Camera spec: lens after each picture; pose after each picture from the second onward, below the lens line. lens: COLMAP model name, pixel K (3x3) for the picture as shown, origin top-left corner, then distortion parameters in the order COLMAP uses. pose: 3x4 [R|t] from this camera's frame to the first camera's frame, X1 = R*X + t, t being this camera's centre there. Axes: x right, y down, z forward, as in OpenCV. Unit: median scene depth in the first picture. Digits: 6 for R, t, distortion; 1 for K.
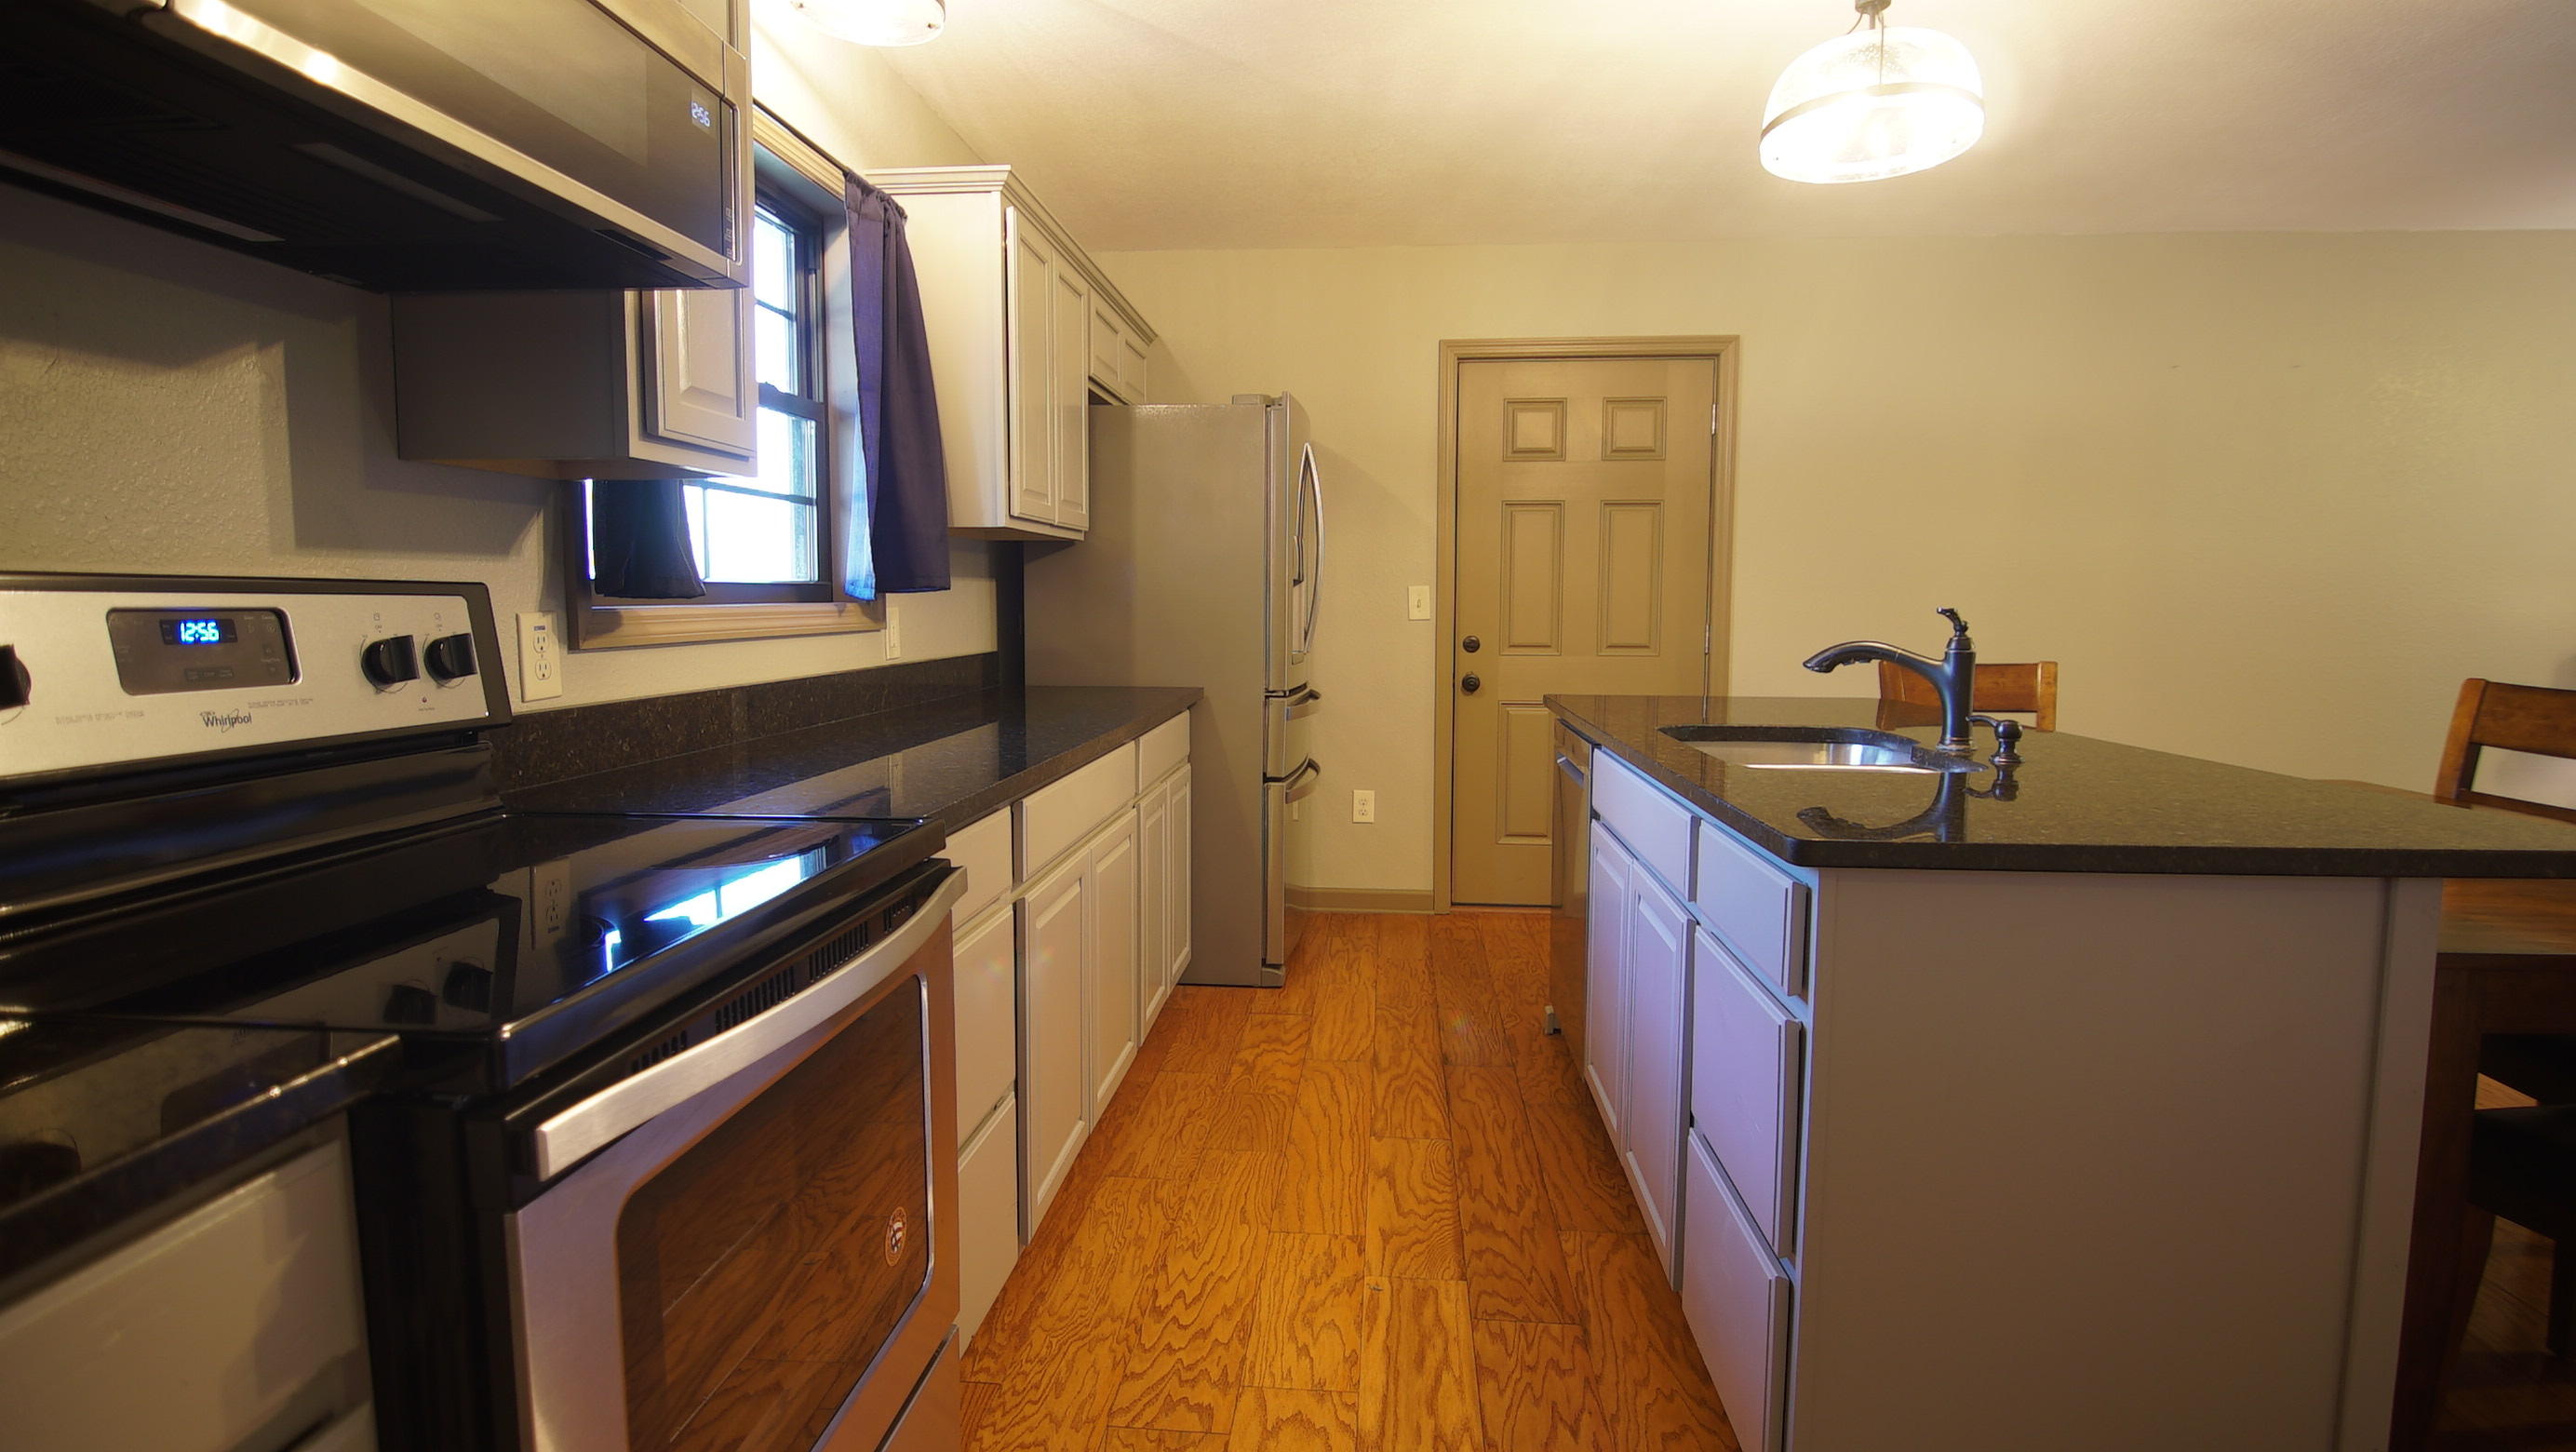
lens RADIAL K [[1245.6, 0, 1281.4], [0, 1245.6, 706.2], [0, 0, 1]] dist [-0.003322, -0.013624]
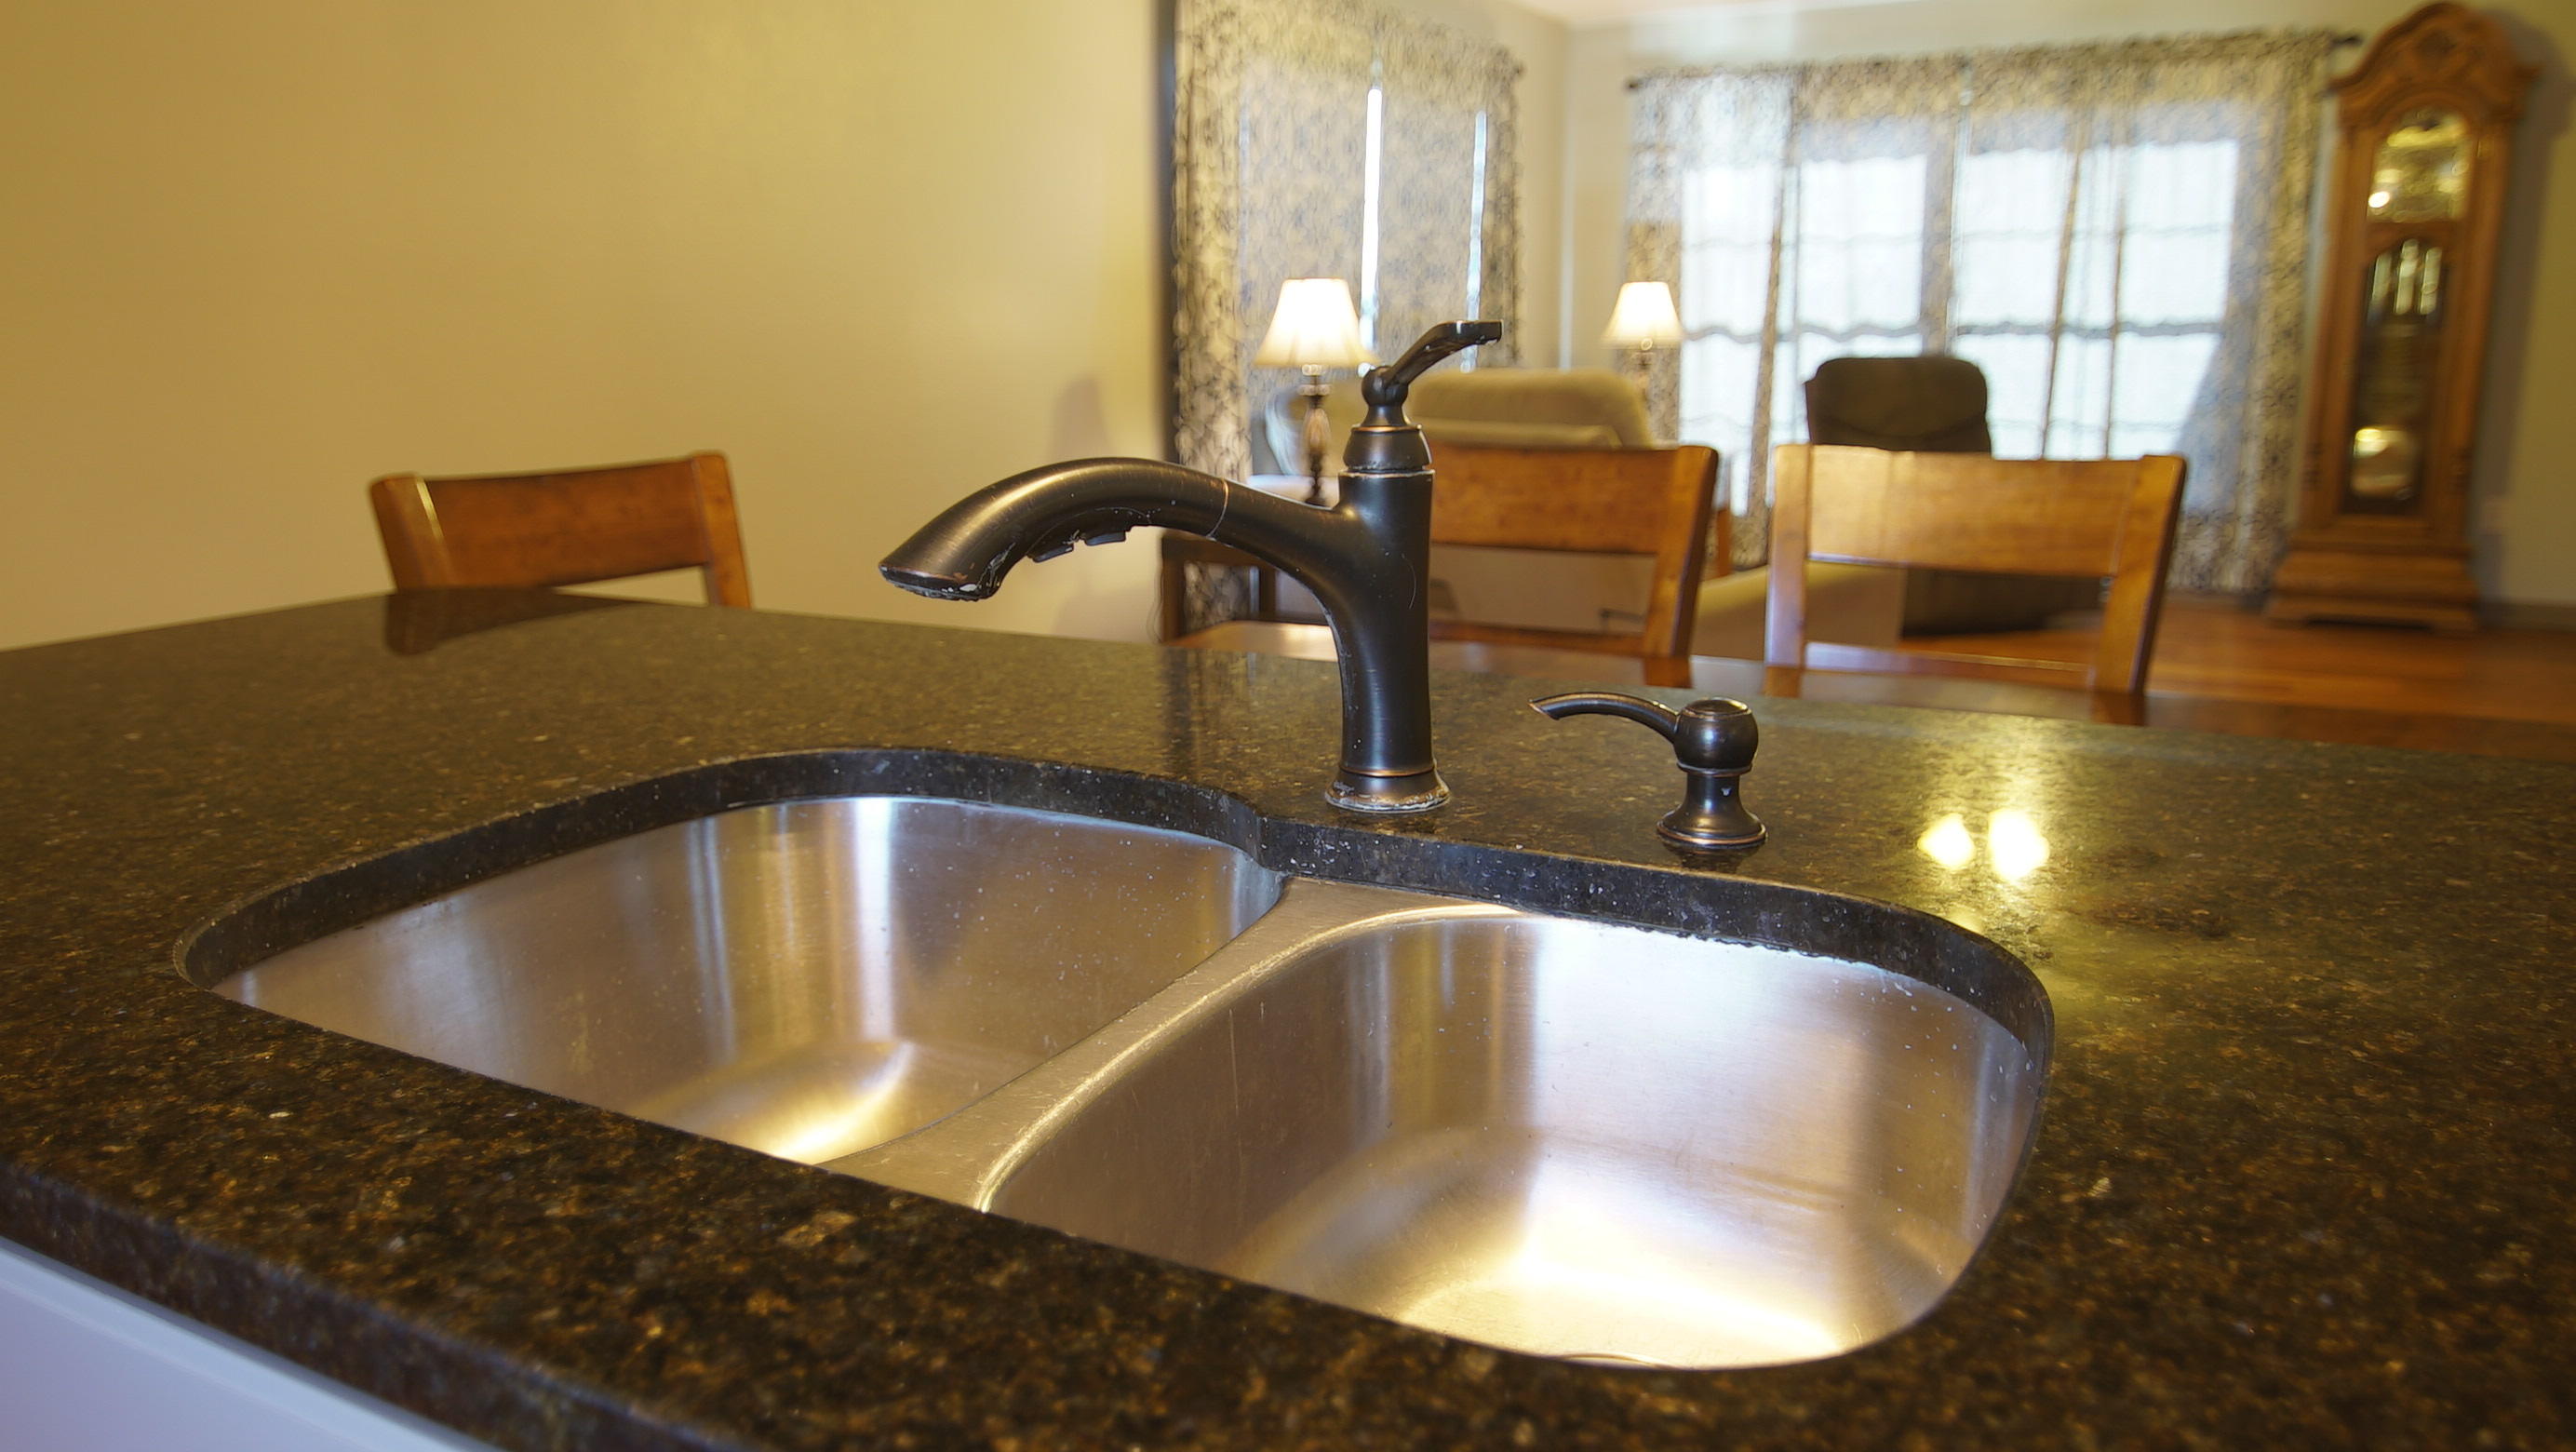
lens RADIAL K [[1769.2, 0, 1279.7], [0, 1769.2, 699.7], [0, 0, 1]] dist [0.009202, -0.023228]
pose [[0.388275, -0.197304, 0.900174, 0.140268], [0.087502, 0.980291, 0.177122, -0.063494], [-0.917380, 0.009995, 0.397887, 0.800122]]
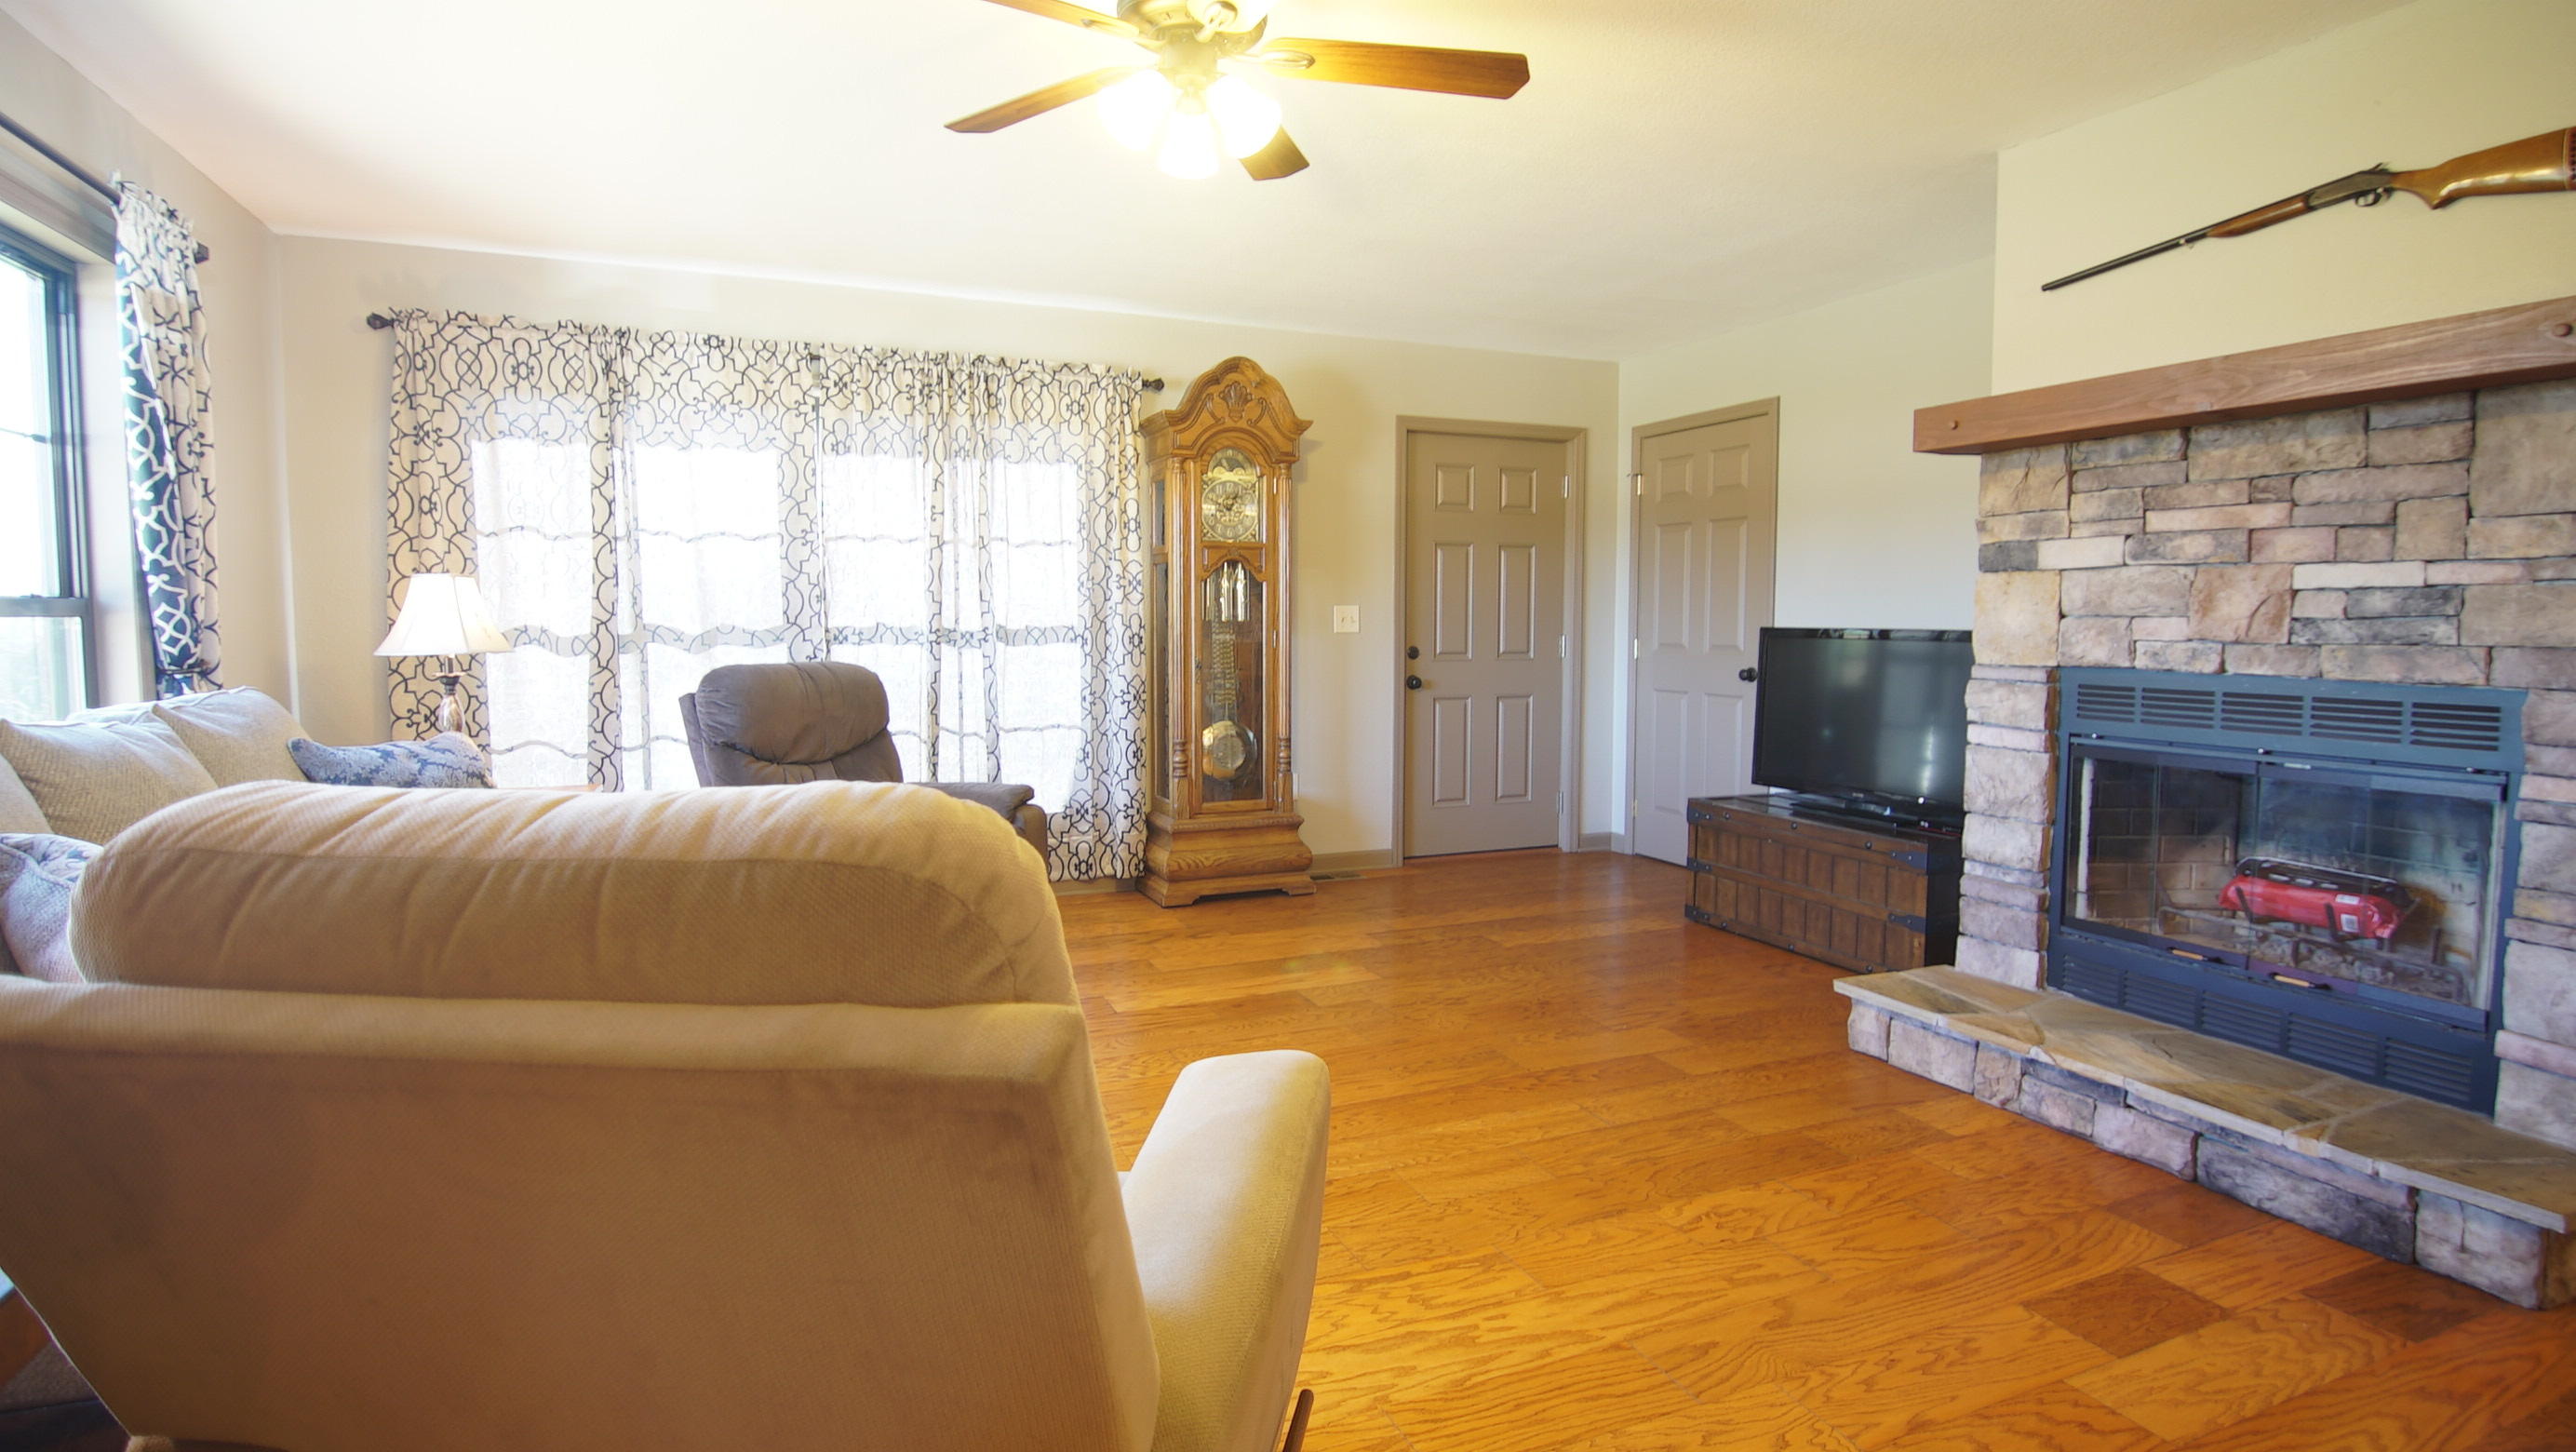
lens RADIAL K [[1245.6, 0, 1281.4], [0, 1245.6, 706.2], [0, 0, 1]] dist [-0.003322, -0.013624]
pose [[-0.468921, -0.063067, 0.880985, 1.407566], [0.072801, 0.991294, 0.109713, -0.101050], [-0.880235, 0.115583, -0.460247, 1.239761]]
